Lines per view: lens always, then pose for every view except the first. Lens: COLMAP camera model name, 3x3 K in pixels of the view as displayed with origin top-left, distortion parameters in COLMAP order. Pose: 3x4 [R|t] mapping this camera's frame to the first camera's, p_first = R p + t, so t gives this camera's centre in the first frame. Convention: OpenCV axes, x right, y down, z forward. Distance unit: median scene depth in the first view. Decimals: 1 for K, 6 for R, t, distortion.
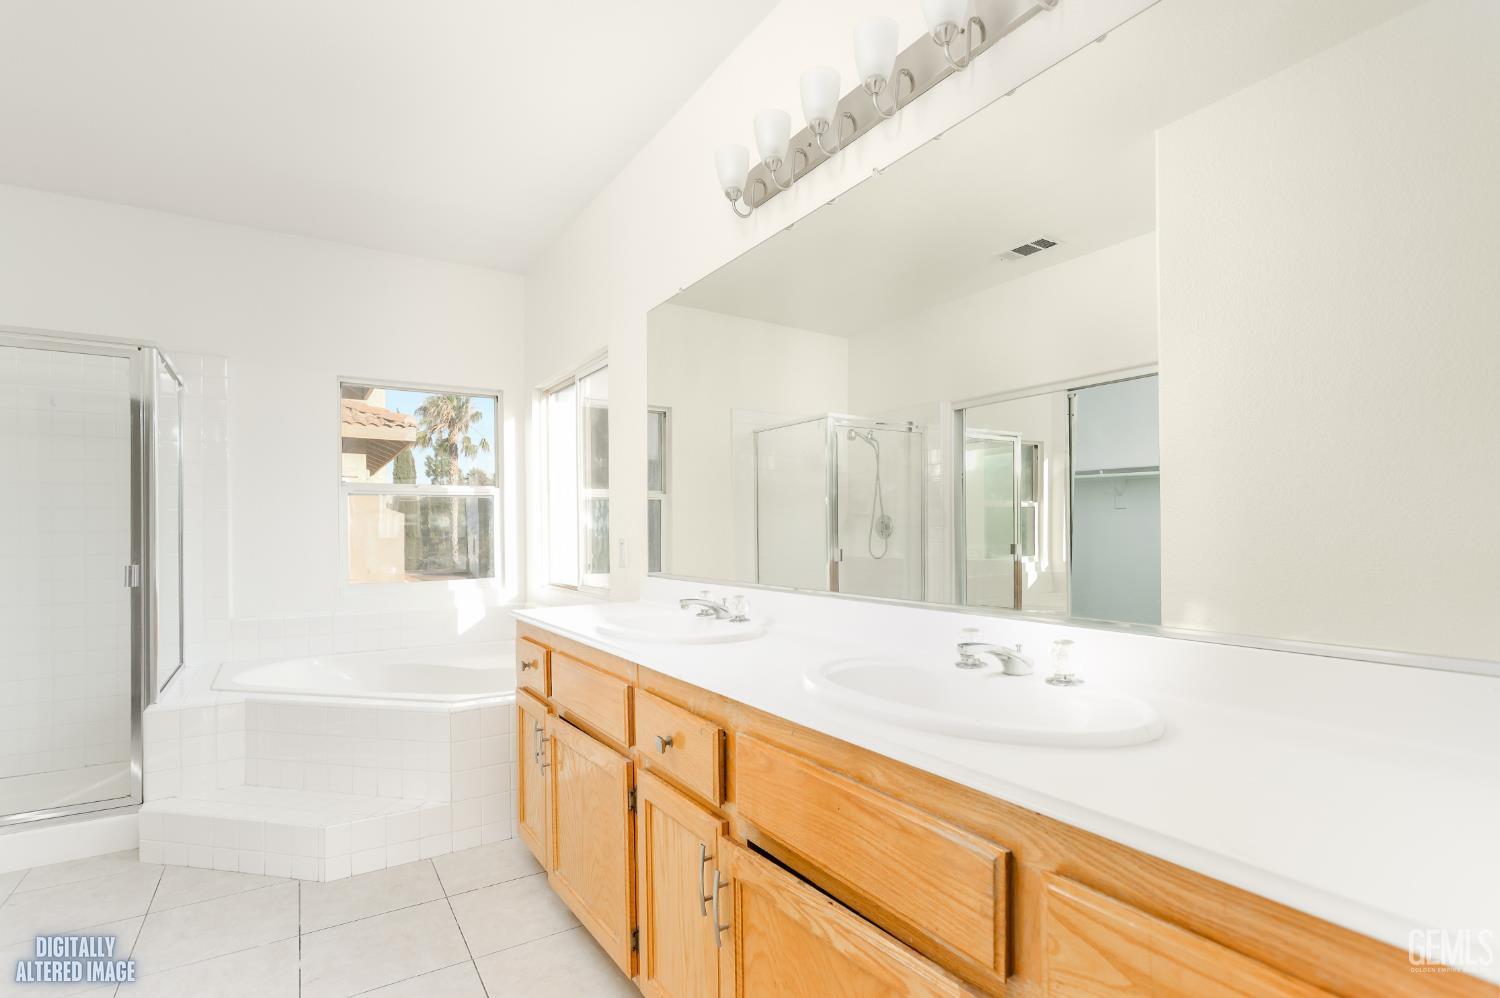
lens RADIAL K [[727.8, 0, 750.8], [0, 727.8, 521.8], [0, 0, 1]] dist [-0.000847, 0.000277]
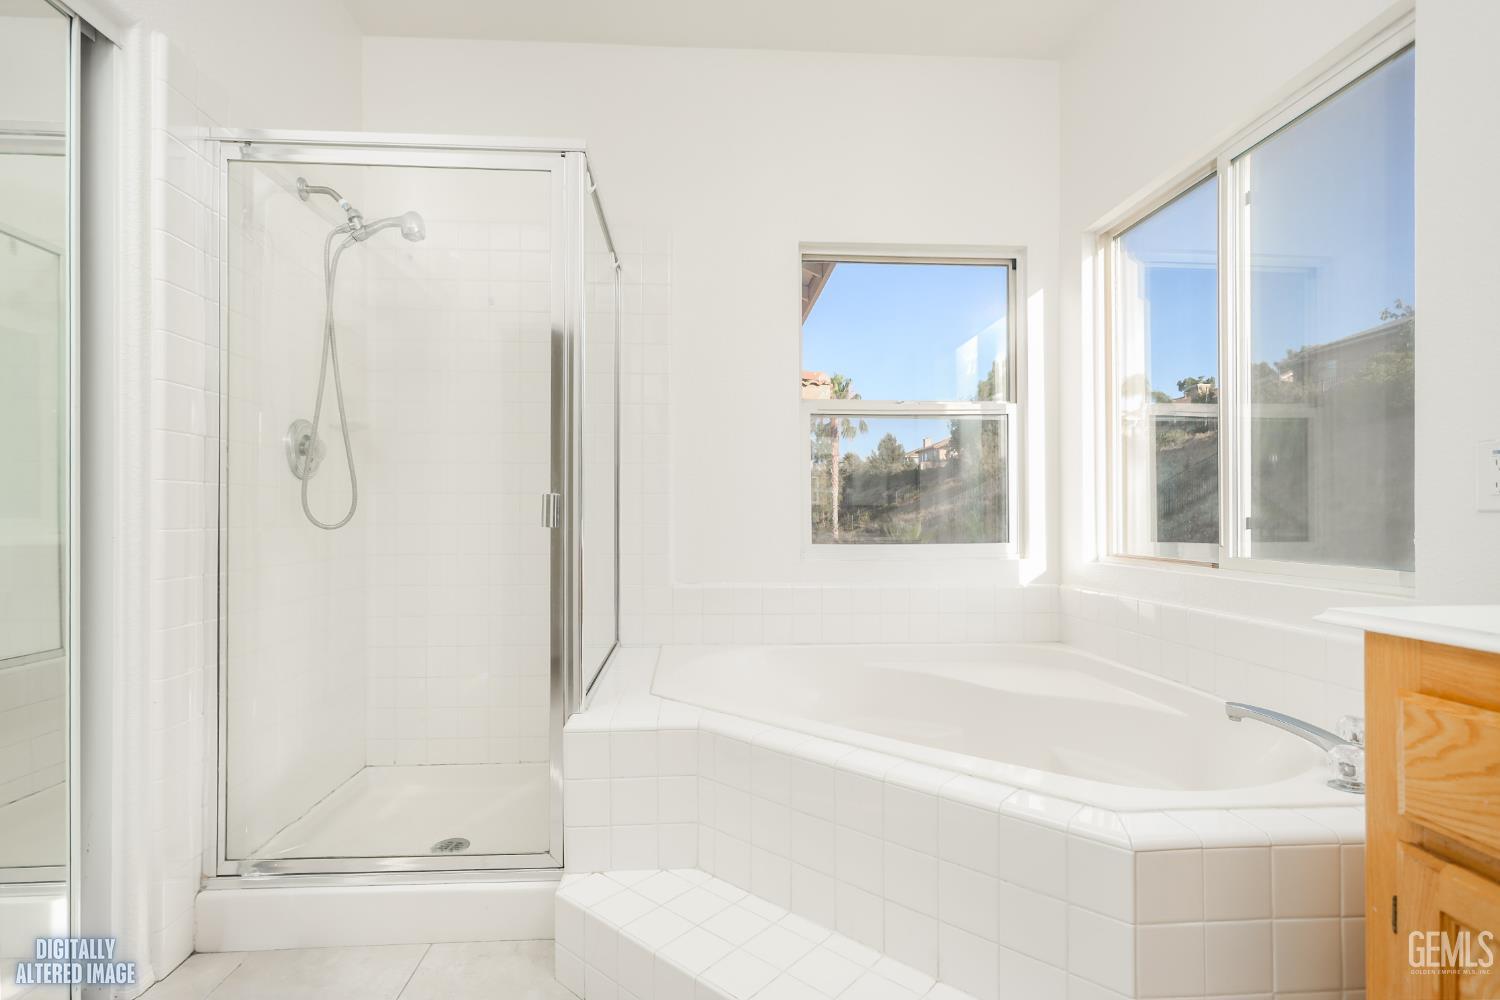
lens RADIAL K [[717.5, 0, 752.6], [0, 717.5, 504.6], [0, 0, 1]] dist [-0.001886, 0.000749]
pose [[0.881460, 0.005282, -0.472229, -0.308653], [-0.005095, 0.999986, 0.001675, 0.052275], [0.472231, 0.000930, 0.881475, 0.410526]]
